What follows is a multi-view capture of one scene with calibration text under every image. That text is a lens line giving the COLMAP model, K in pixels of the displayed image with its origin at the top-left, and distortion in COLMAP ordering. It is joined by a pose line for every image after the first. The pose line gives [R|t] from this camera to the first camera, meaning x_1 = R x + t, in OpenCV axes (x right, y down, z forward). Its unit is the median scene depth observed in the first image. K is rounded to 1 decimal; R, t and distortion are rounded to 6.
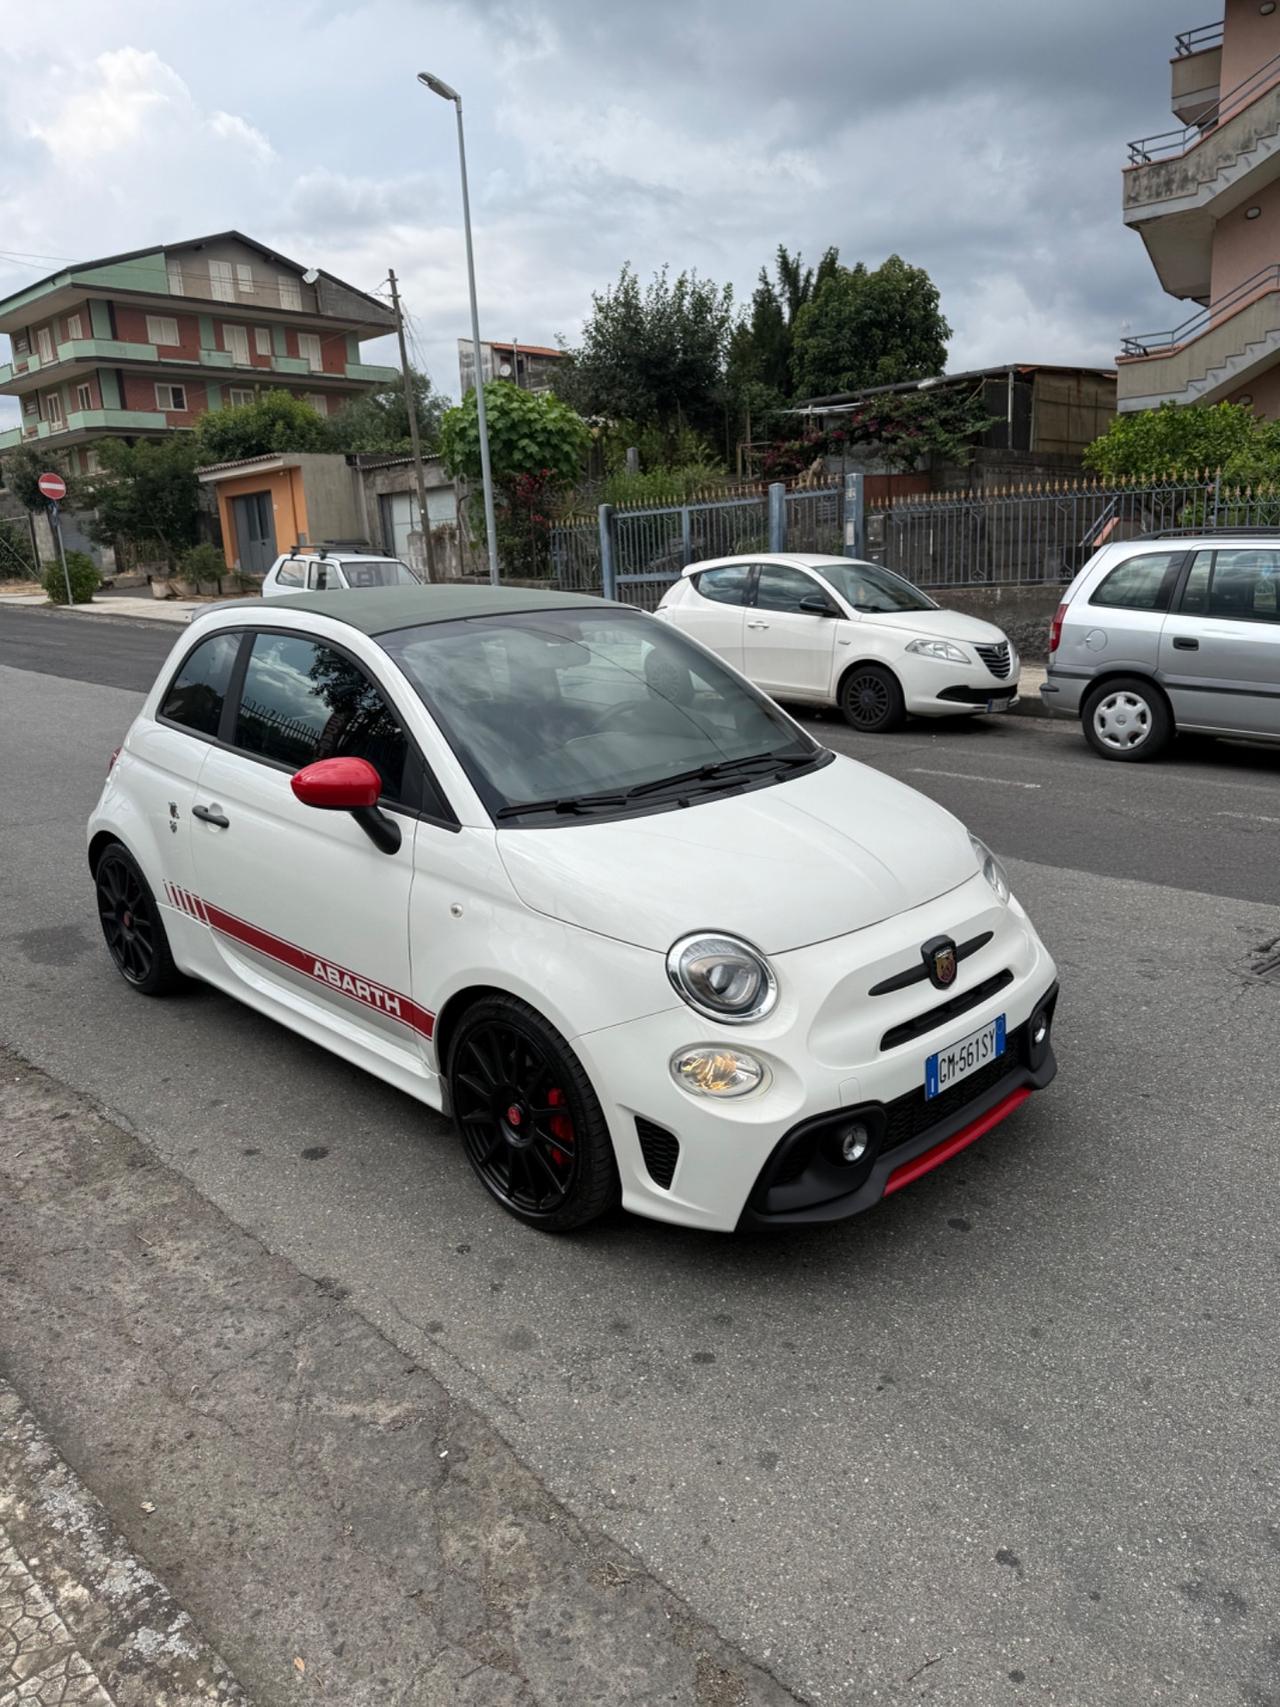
lens RADIAL K [[1208.5, 0, 656.0], [0, 1208.5, 857.6], [0, 0, 1]] dist [0.024115, -0.034286]
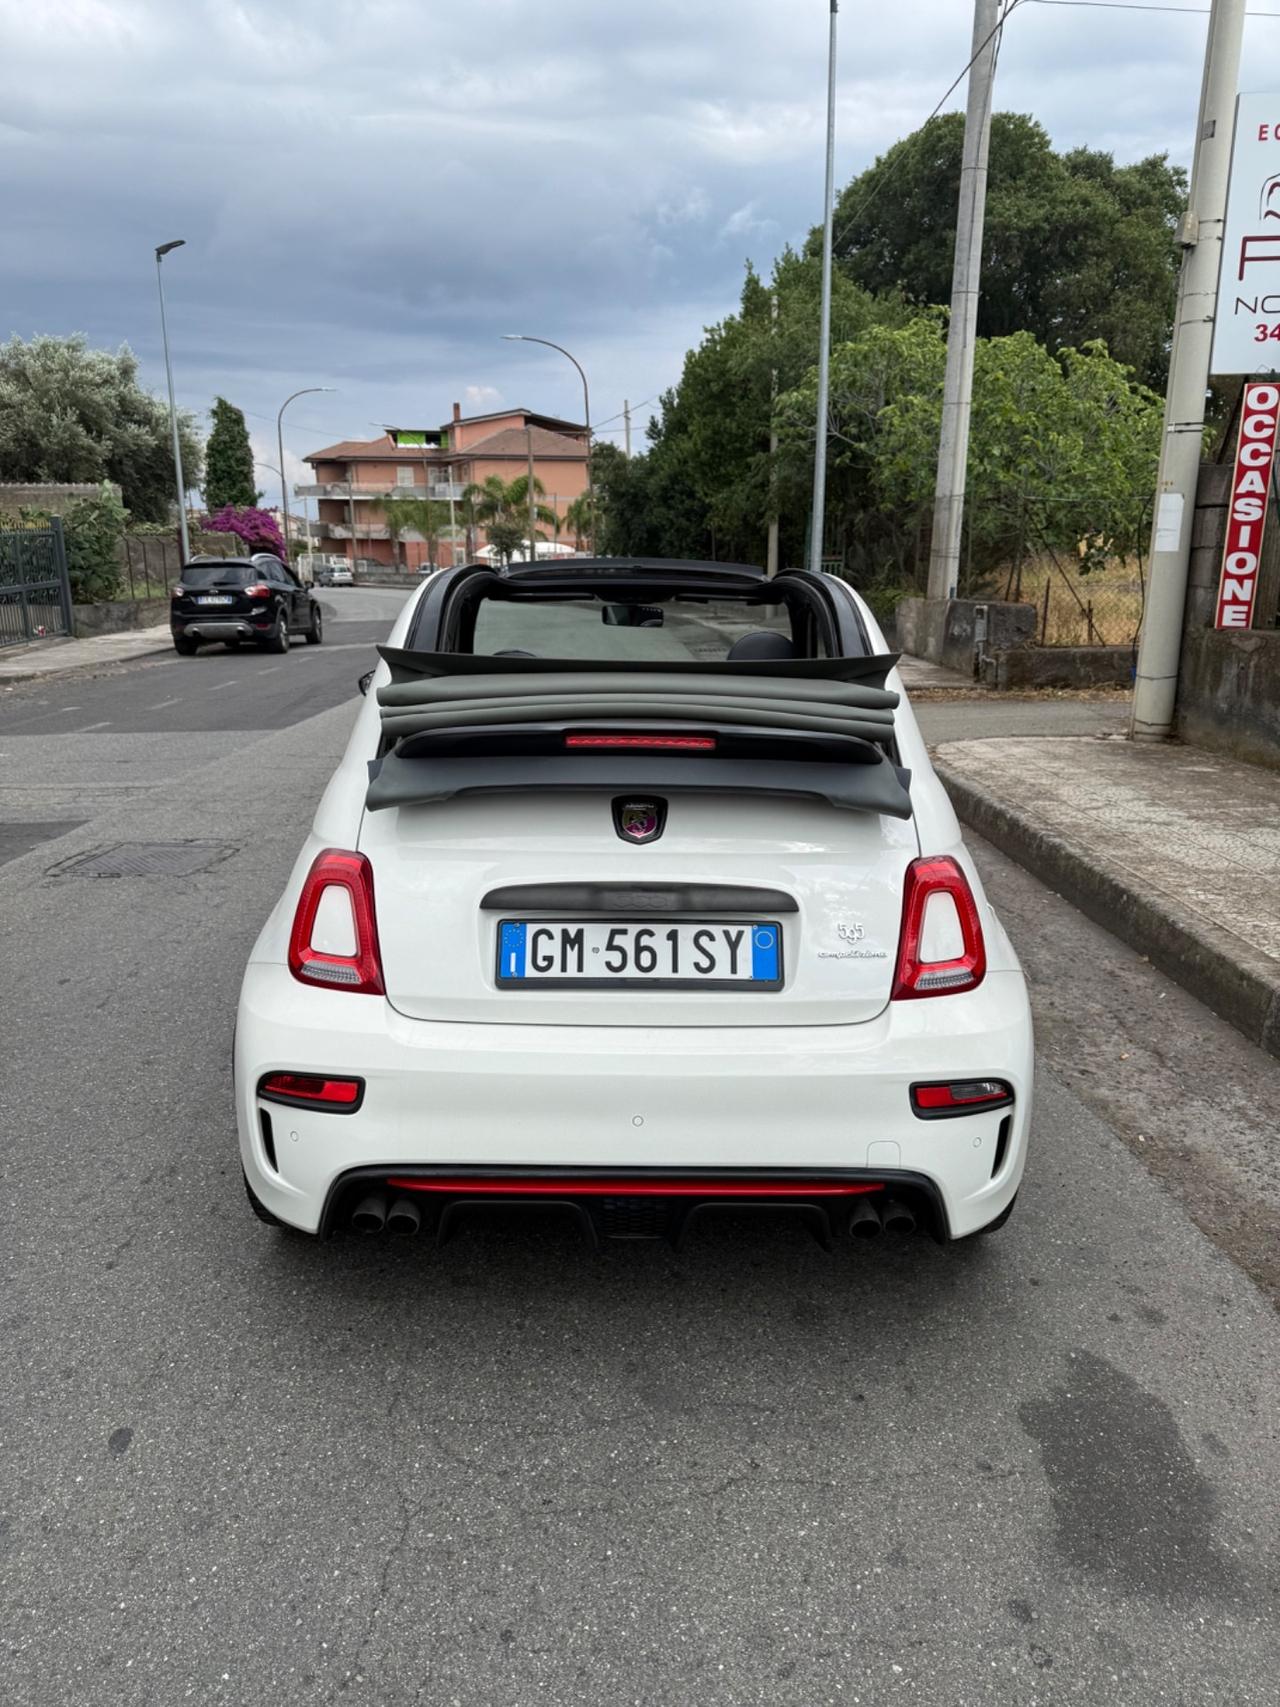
lens RADIAL K [[1190.5, 0, 648.5], [0, 1190.5, 841.0], [0, 0, 1]] dist [0.080046, -0.123425]
pose [[-0.718944, -0.140369, 0.680747, -0.833099], [0.191674, 0.901382, 0.388292, -0.387126], [-0.668118, 0.409642, -0.621138, 1.686477]]
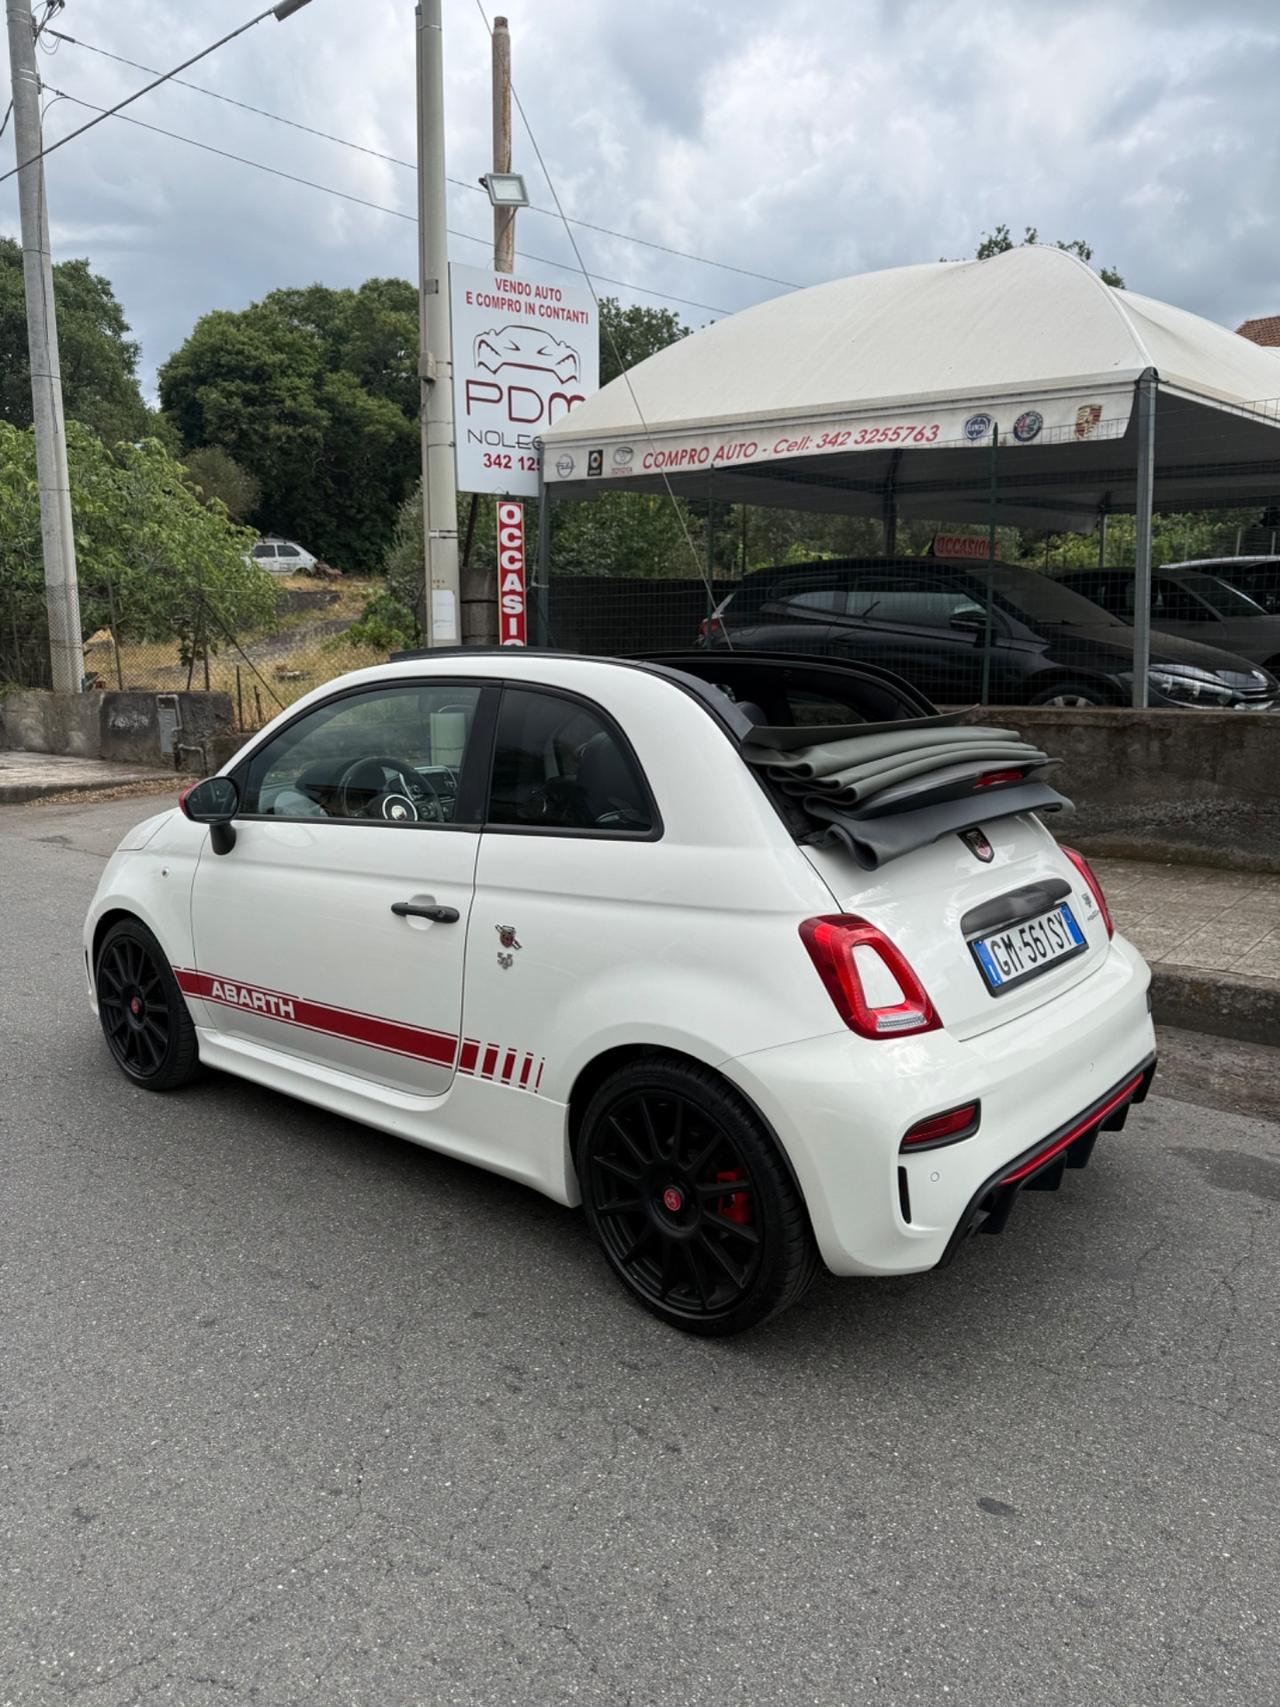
lens RADIAL K [[1191.2, 0, 633.9], [0, 1191.2, 842.3], [0, 0, 1]] dist [0.073455, -0.105524]
pose [[-0.996570, 0.053930, -0.062769, -0.171371], [0.022921, 0.908698, 0.416824, -0.481010], [0.079518, 0.413955, -0.906817, 1.967378]]
